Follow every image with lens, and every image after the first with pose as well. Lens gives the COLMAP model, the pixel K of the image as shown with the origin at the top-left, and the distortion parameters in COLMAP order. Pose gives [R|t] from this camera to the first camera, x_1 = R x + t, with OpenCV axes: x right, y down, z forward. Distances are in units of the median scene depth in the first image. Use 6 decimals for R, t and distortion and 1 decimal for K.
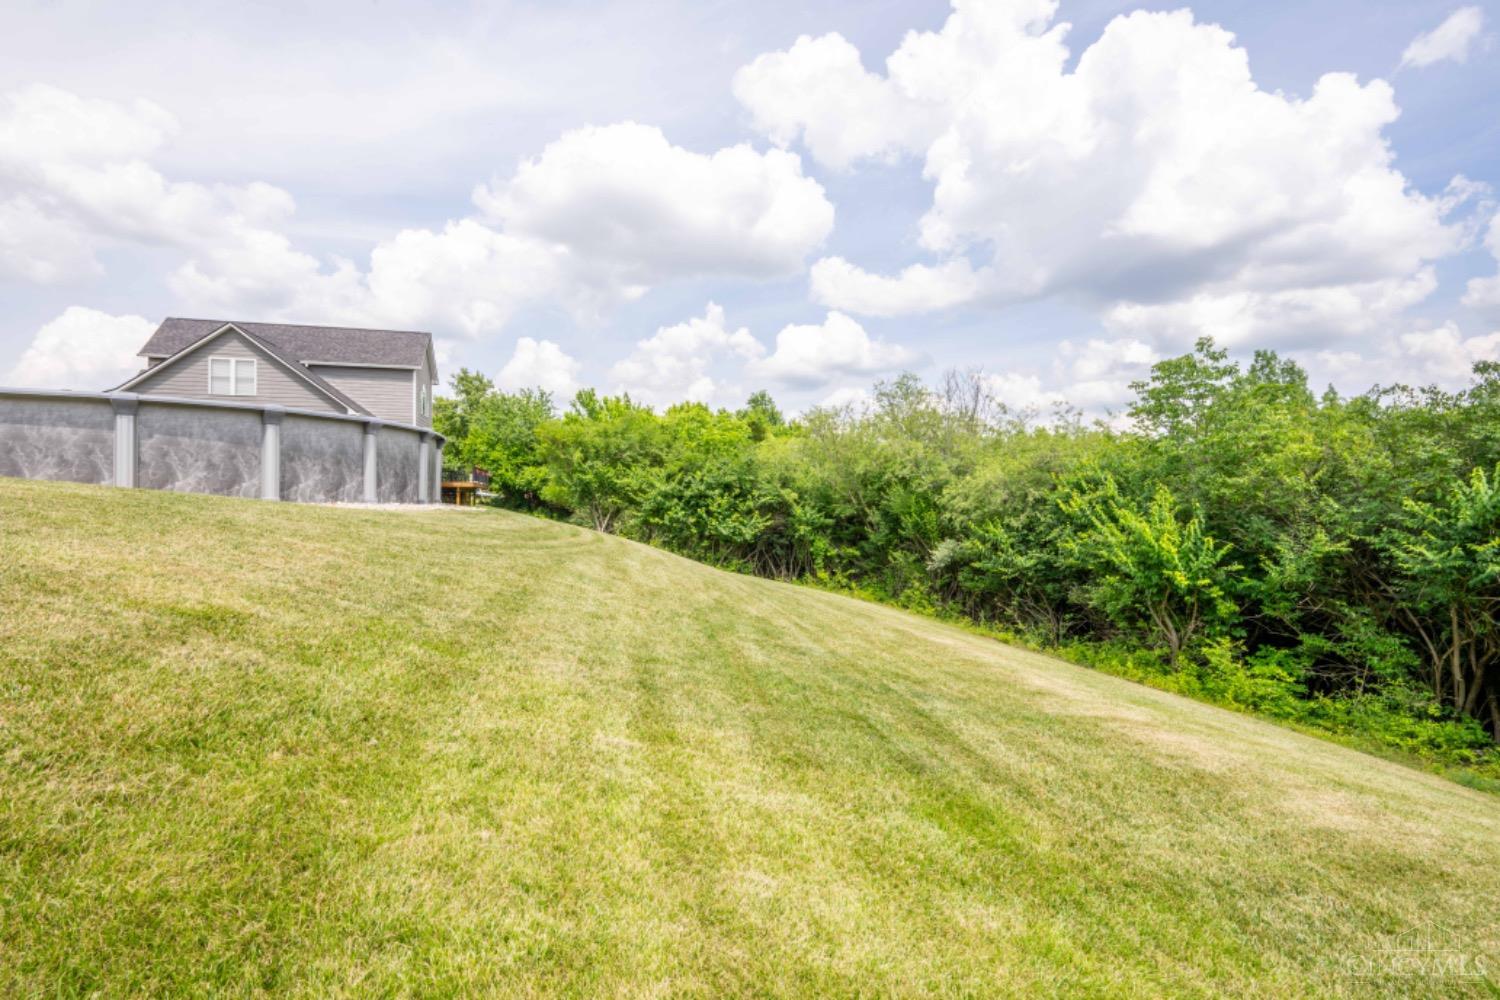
lens RADIAL K [[663.1, 0, 745.2], [0, 663.1, 500.6], [0, 0, 1]] dist [0.003410, -0.000066]
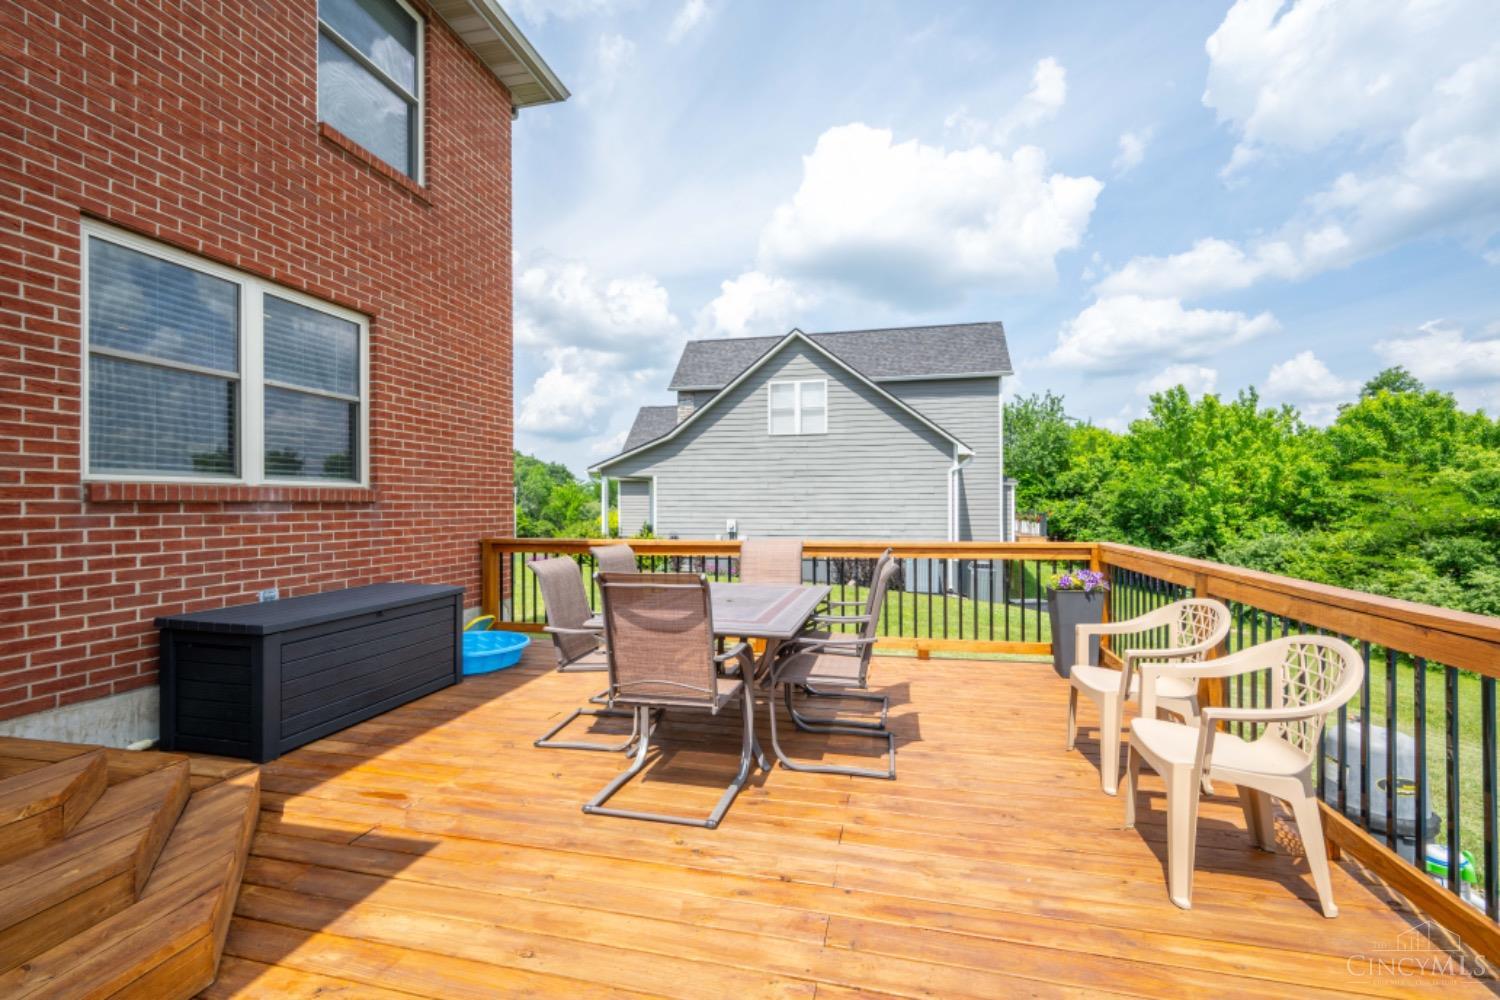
lens RADIAL K [[663.1, 0, 748.2], [0, 663.1, 501.4], [0, 0, 1]] dist [0.003410, -0.000066]
pose [[0.873738, -0.003957, -0.486381, -0.441909], [0.002191, 0.999989, -0.004200, -0.079782], [0.486393, 0.002604, 0.873737, 0.344236]]
